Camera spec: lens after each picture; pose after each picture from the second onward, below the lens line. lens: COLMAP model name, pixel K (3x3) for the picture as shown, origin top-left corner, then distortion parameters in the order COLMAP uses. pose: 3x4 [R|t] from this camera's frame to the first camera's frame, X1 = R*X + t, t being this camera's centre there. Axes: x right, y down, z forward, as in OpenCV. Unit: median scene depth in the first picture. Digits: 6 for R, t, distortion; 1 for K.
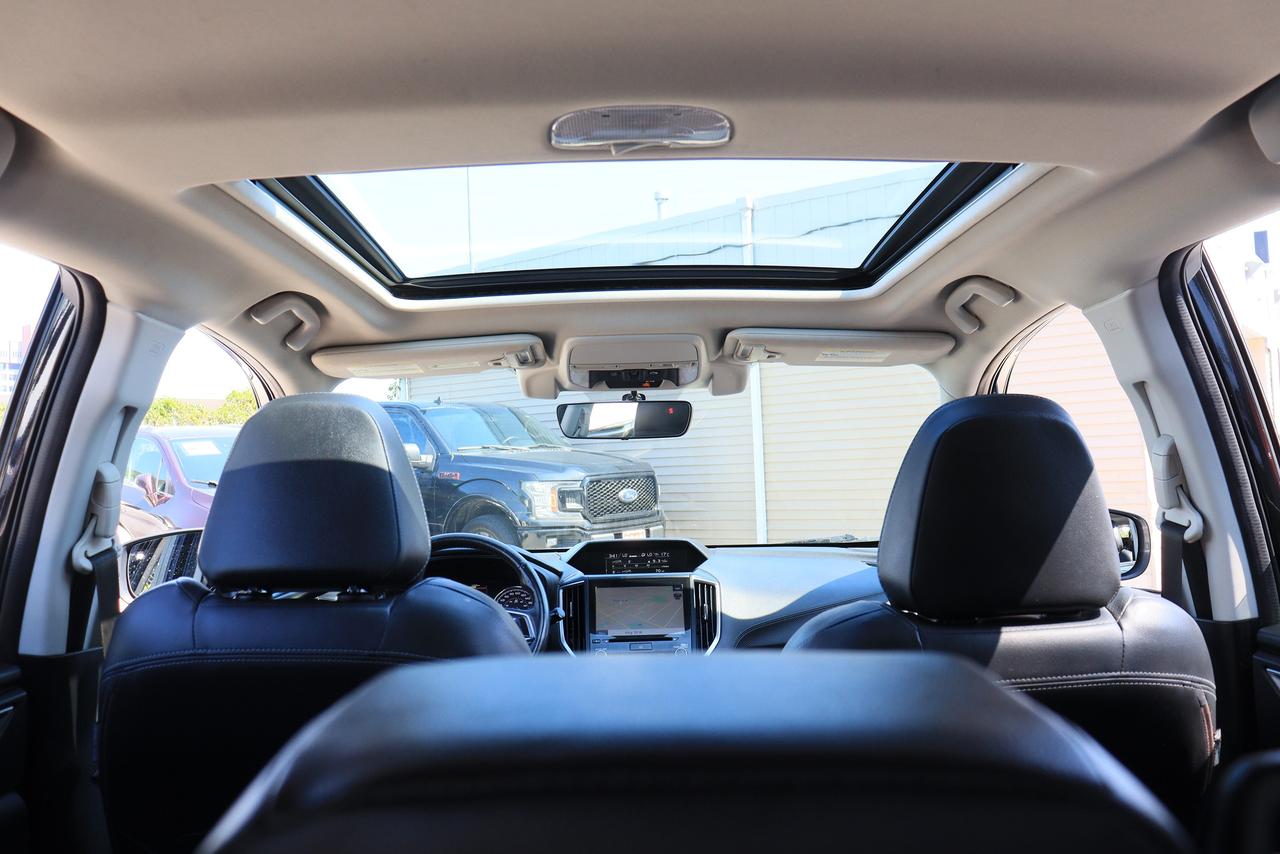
lens RADIAL K [[1062.1, 0, 644.5], [0, 1062.1, 412.5], [0, 0, 1]] dist [-0.175102, 0.142625]
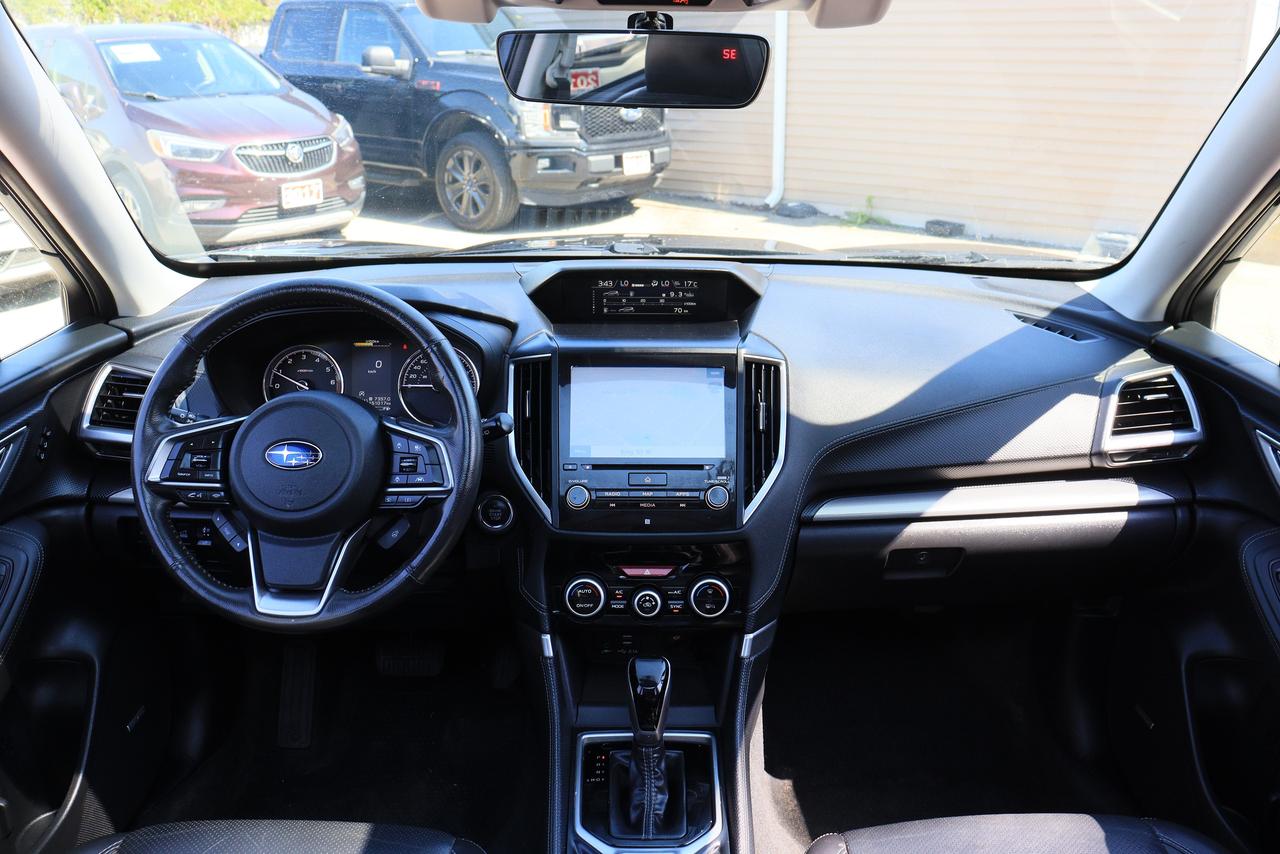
lens RADIAL K [[1062.1, 0, 644.5], [0, 1062.1, 412.5], [0, 0, 1]] dist [-0.175102, 0.142625]
pose [[0.999425, 0.033179, 0.007008, -0.008268], [-0.033475, 0.932252, 0.360257, -0.014819], [0.005419, -0.360285, 0.932827, 0.376298]]
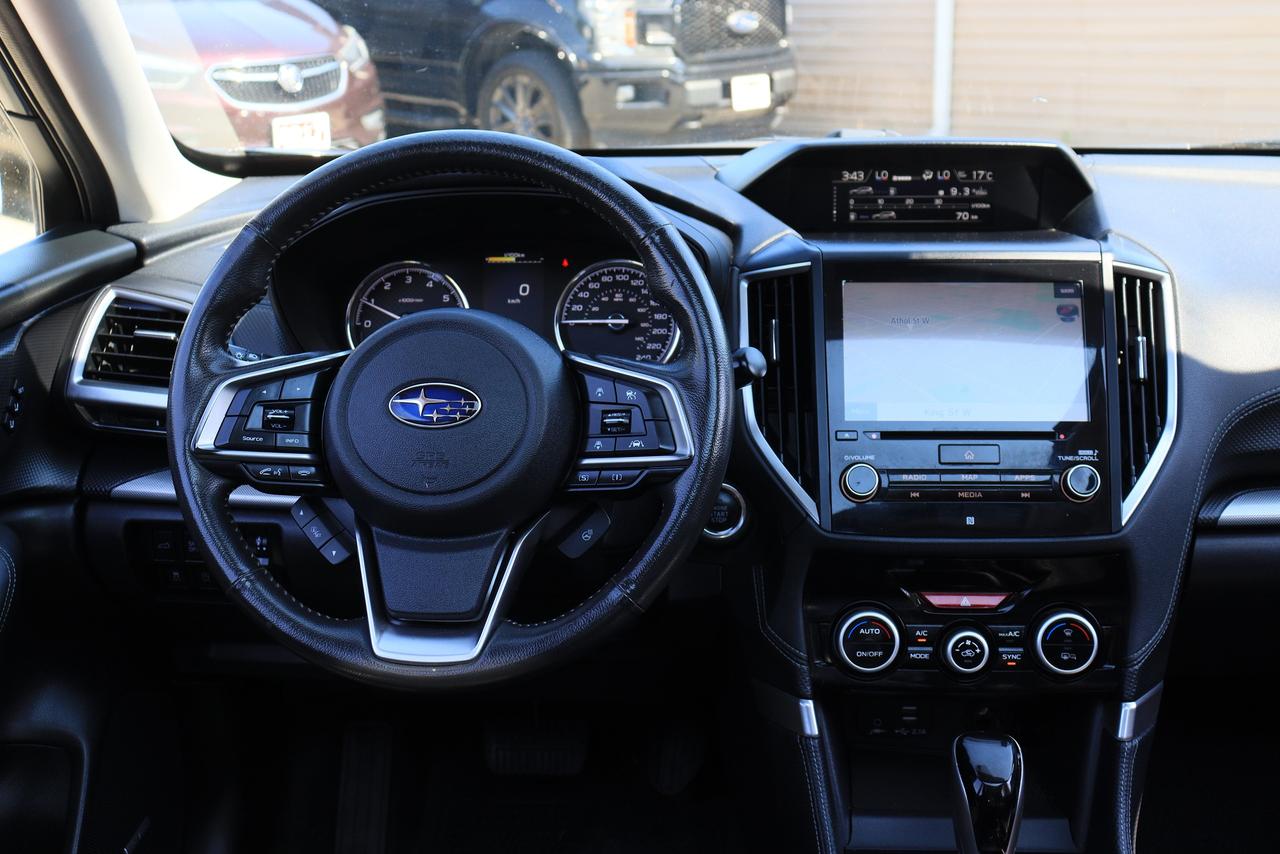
lens RADIAL K [[1412.3, 0, 640.0], [0, 1412.3, 427.0], [0, 0, 1]] dist [-0.058853, 0.027595]
pose [[0.997590, 0.031849, -0.061641, -0.069198], [-0.008185, 0.936237, 0.351273, 0.034625], [0.068898, -0.349922, 0.934242, 0.428008]]
